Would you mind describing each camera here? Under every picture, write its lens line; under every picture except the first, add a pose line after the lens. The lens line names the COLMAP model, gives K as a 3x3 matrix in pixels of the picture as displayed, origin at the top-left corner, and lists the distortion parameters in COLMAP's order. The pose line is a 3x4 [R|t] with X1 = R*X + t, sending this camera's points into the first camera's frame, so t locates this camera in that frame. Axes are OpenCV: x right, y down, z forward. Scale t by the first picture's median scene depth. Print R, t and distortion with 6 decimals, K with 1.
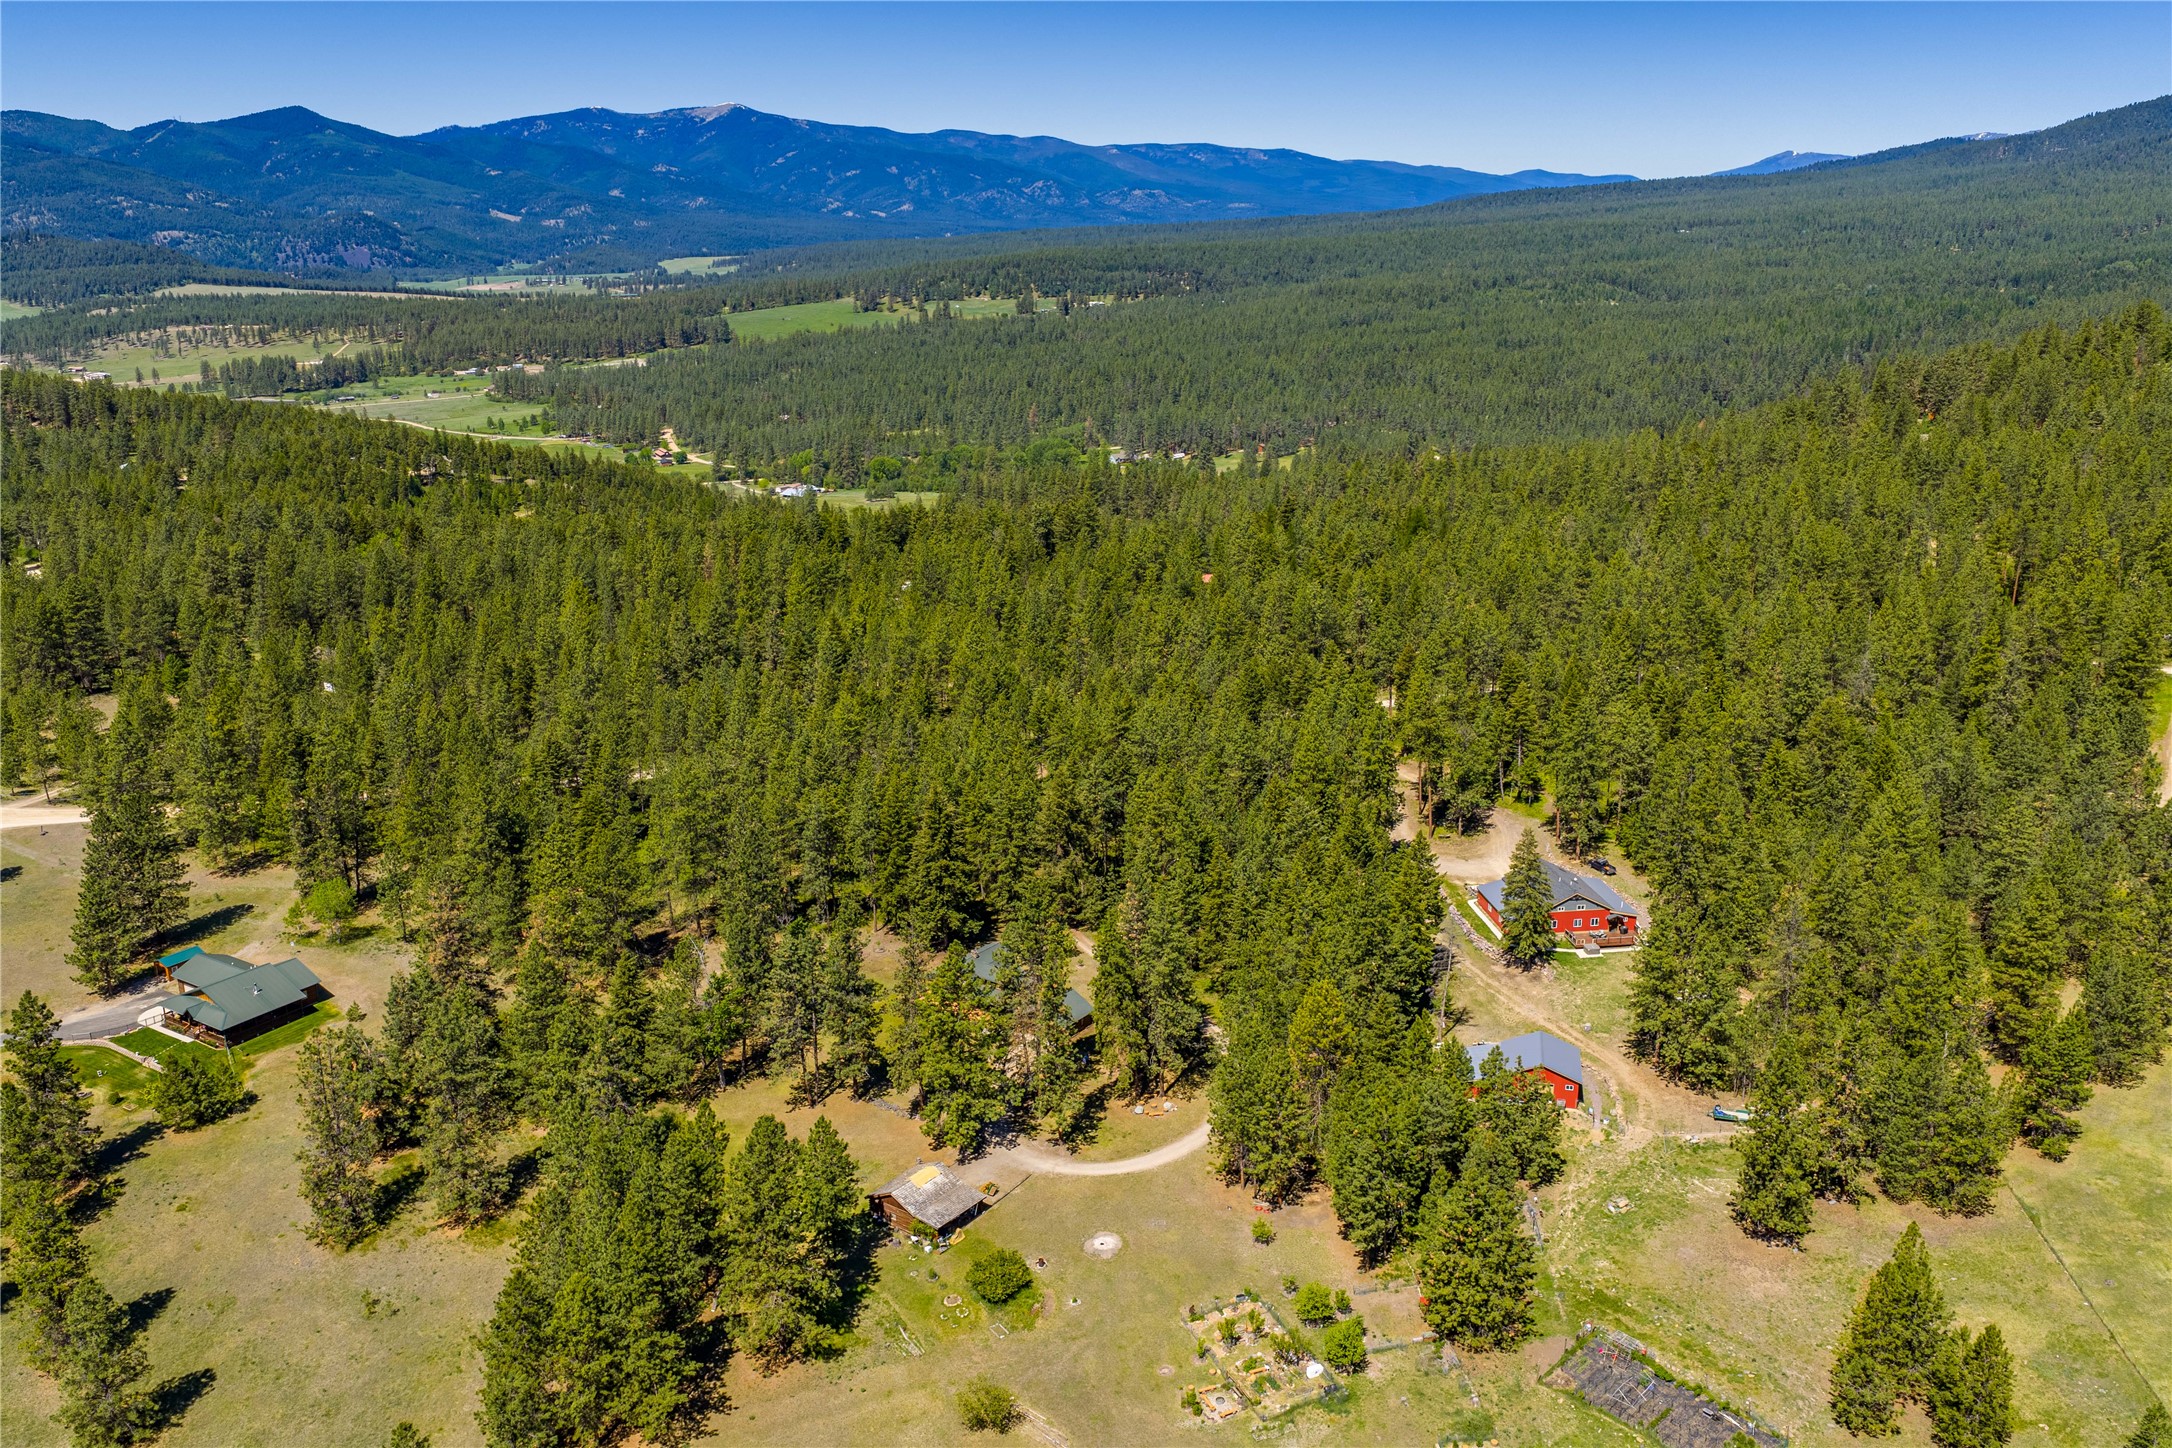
lens RADIAL K [[1843.0, 0, 1086.0], [0, 1843.0, 724.0], [0, 0, 1]] dist [0.007820, -0.014184]
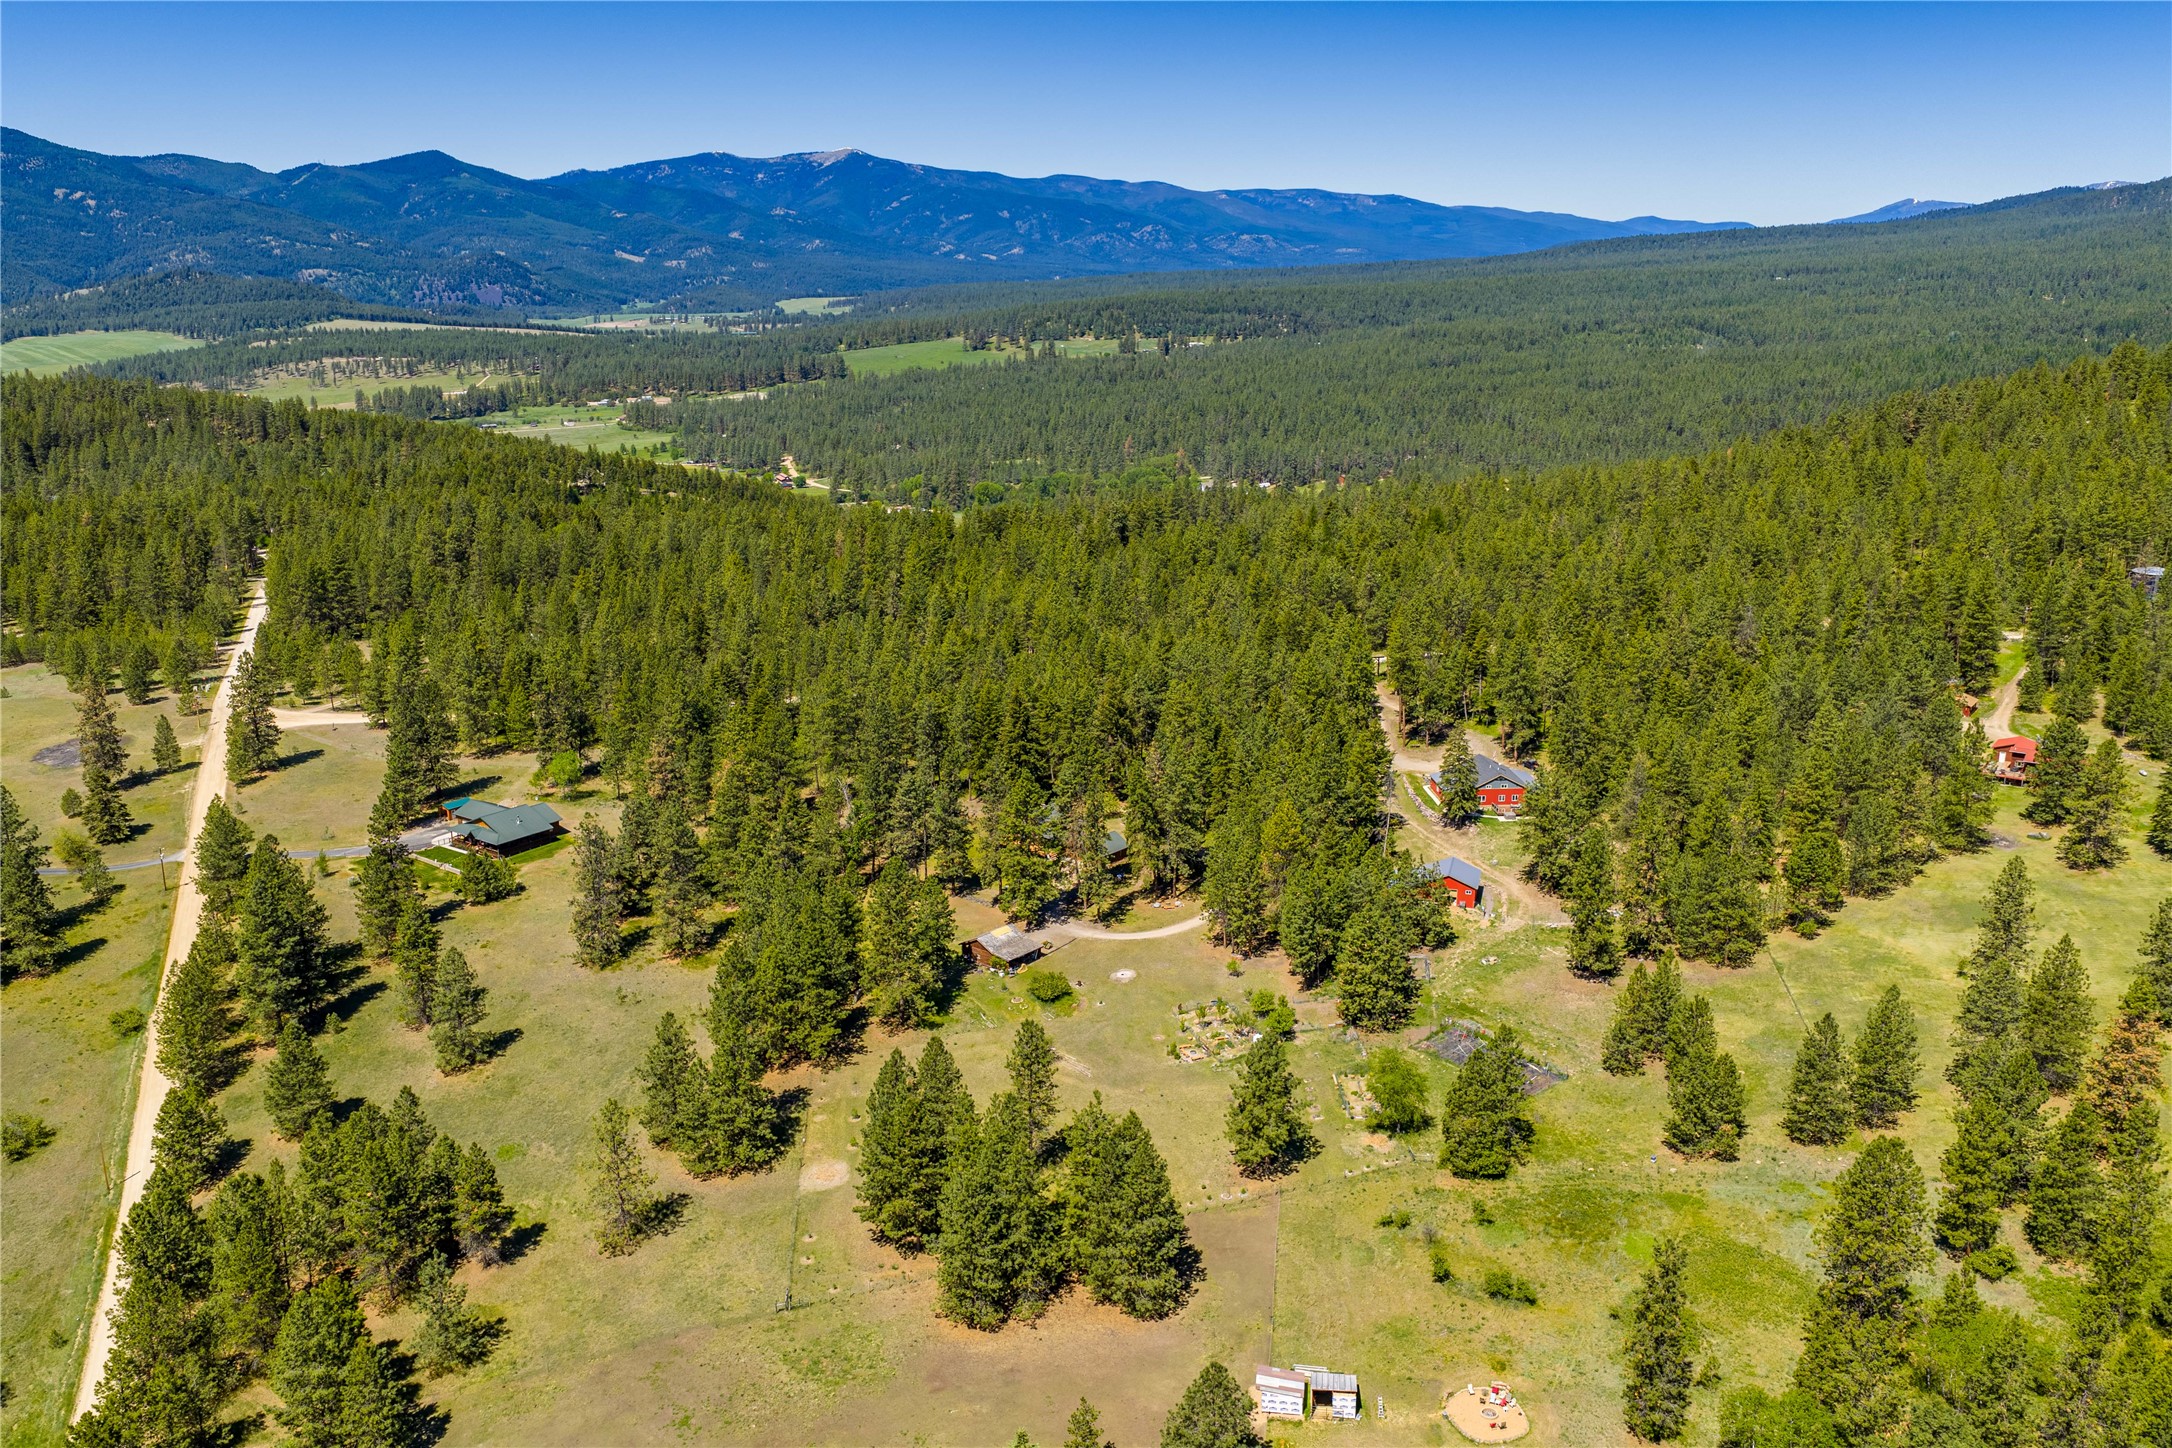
lens RADIAL K [[1843.0, 0, 1086.0], [0, 1843.0, 724.0], [0, 0, 1]] dist [0.007820, -0.014184]
pose [[0.998341, 0.019508, -0.054181, 0.033193], [-0.020704, 0.999552, -0.021592, 0.072699], [0.053736, 0.022678, 0.998298, -0.267316]]
